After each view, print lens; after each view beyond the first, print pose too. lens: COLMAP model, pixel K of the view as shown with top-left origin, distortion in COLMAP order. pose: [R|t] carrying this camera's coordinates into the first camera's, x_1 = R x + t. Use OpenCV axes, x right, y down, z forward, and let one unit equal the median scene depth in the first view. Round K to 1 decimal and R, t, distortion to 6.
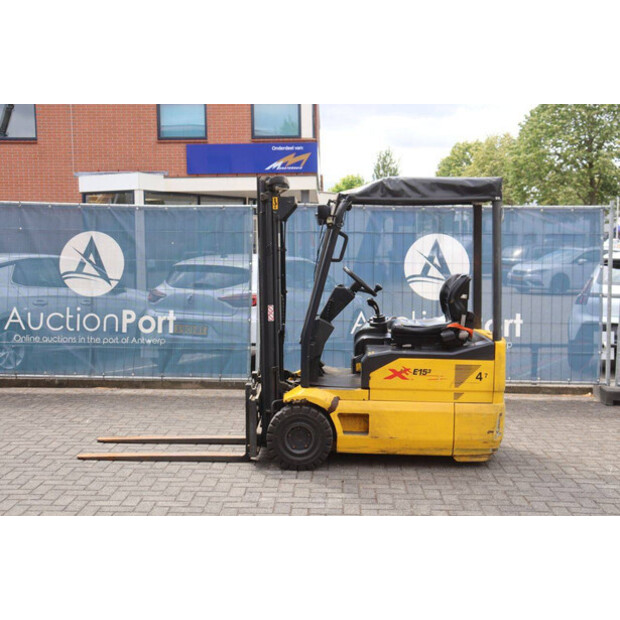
lens RADIAL K [[782.5, 0, 320.9], [0, 782.5, 310.9], [0, 0, 1]] dist [0.029979, 0.029907]
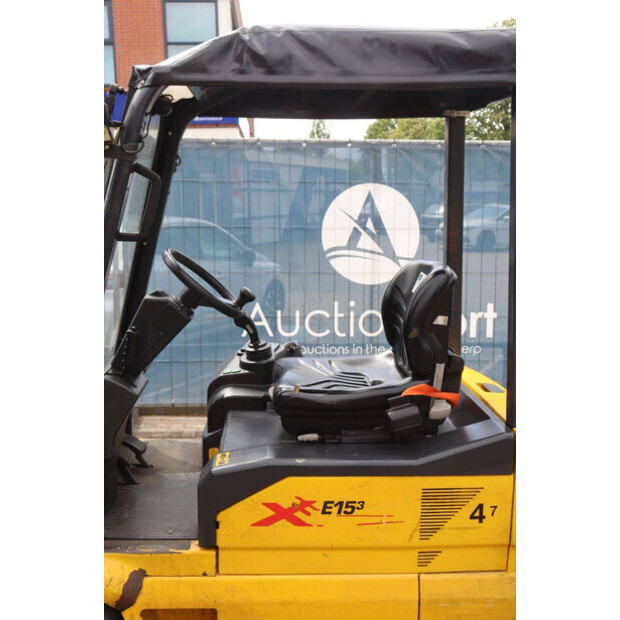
lens RADIAL K [[674.9, 0, 310.0], [0, 674.9, 310.0], [0, 0, 1]] dist [-0.015841, -0.018494]
pose [[0.997856, -0.012812, 0.064187, 0.067970], [0.008015, 0.997193, 0.074448, -0.040159], [-0.064960, -0.073774, 0.995157, 0.493013]]
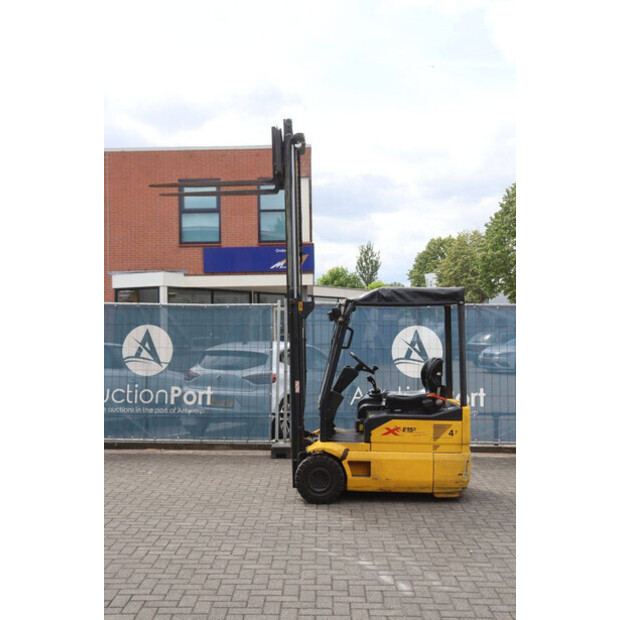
lens RADIAL K [[782.5, 0, 320.9], [0, 782.5, 310.9], [0, 0, 1]] dist [0.029979, 0.029907]
pose [[0.999608, -0.000840, 0.027989, -0.046839], [0.003779, 0.994452, -0.105119, 0.011508], [-0.027745, 0.105183, 0.994066, -0.279196]]
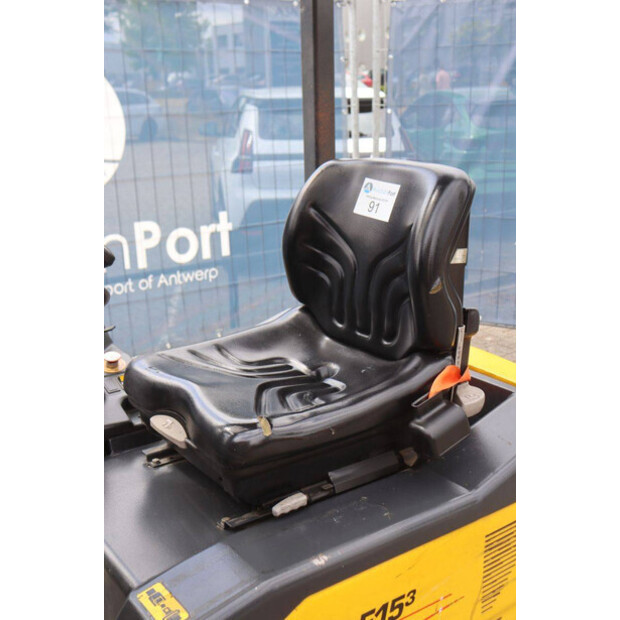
lens RADIAL K [[782.5, 0, 320.9], [0, 782.5, 310.9], [0, 0, 1]] dist [0.029979, 0.029907]
pose [[0.792180, -0.176073, 0.584336, -0.005078], [0.055526, 0.974301, 0.218301, -0.046118], [-0.607756, -0.140488, 0.781598, 0.635484]]
